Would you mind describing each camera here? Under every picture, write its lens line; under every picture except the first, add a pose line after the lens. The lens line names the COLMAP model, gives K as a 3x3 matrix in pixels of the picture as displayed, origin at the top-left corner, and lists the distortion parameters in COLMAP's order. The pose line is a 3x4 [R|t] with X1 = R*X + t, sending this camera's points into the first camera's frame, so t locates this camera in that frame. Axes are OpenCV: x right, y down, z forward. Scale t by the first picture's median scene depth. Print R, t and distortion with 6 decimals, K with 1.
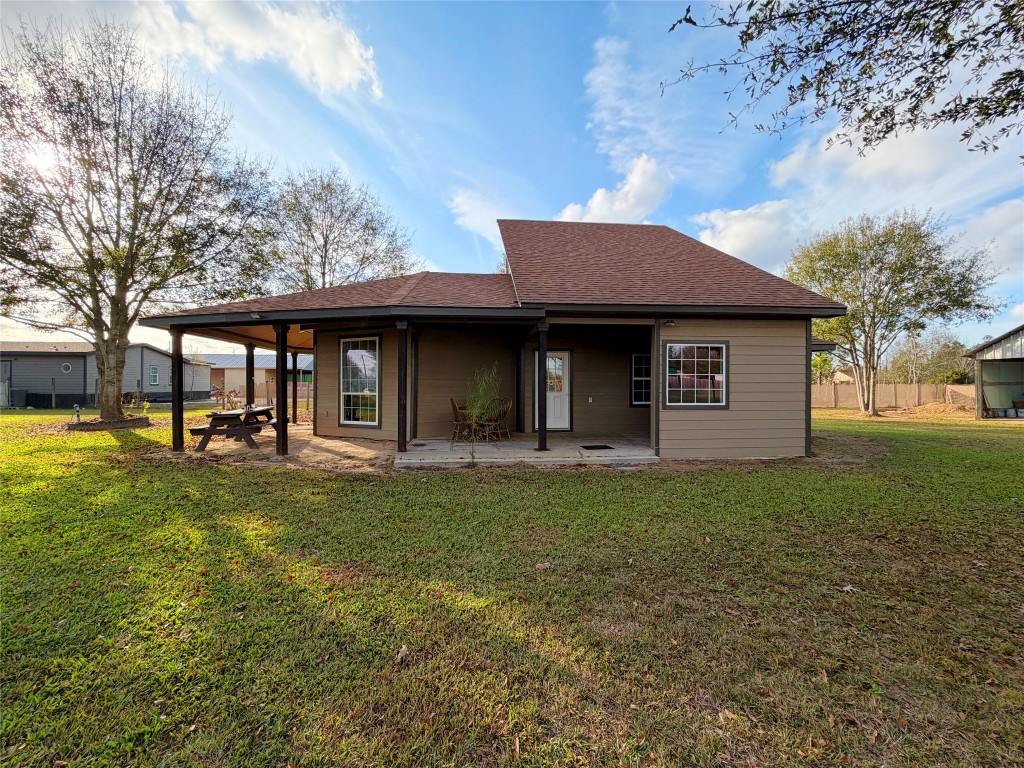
lens RADIAL K [[407.9, 0, 512.0], [0, 407.9, 384.0], [0, 0, 1]] dist [-0.000085, -0.000168]
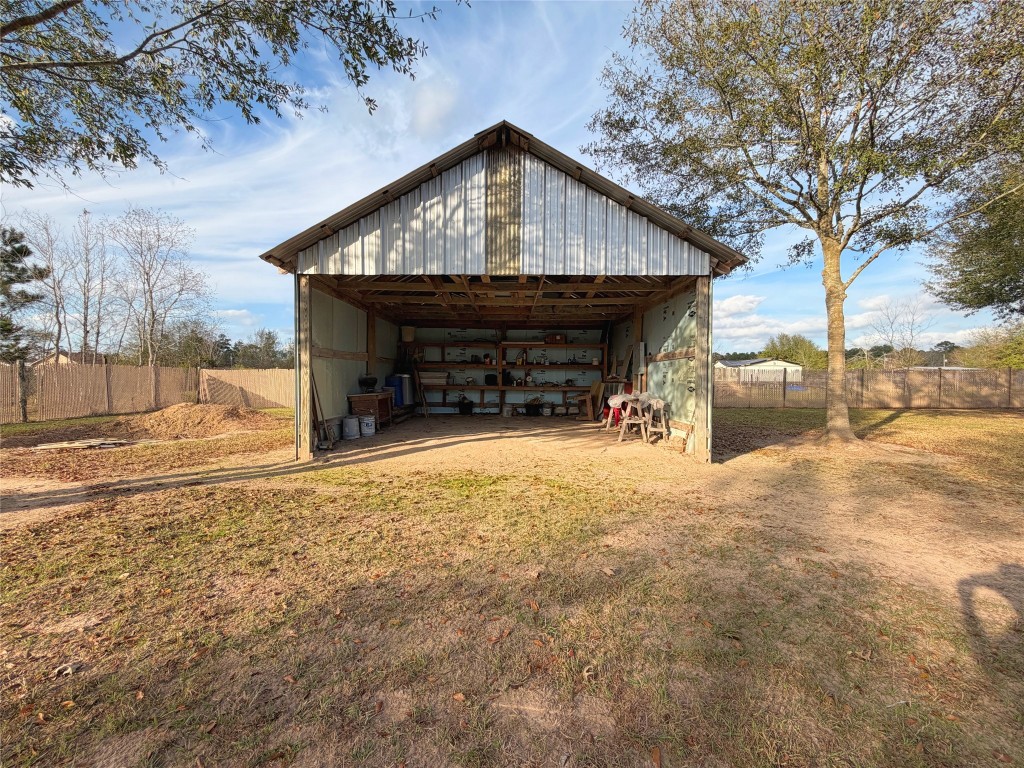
lens RADIAL K [[407.9, 0, 512.0], [0, 407.9, 384.0], [0, 0, 1]] dist [-0.000085, -0.000168]
pose [[0.088443, -0.024626, 0.995777, 0.823820], [-0.003915, 0.999678, 0.025070, 0.014449], [-0.996074, -0.006115, 0.088318, 0.797813]]
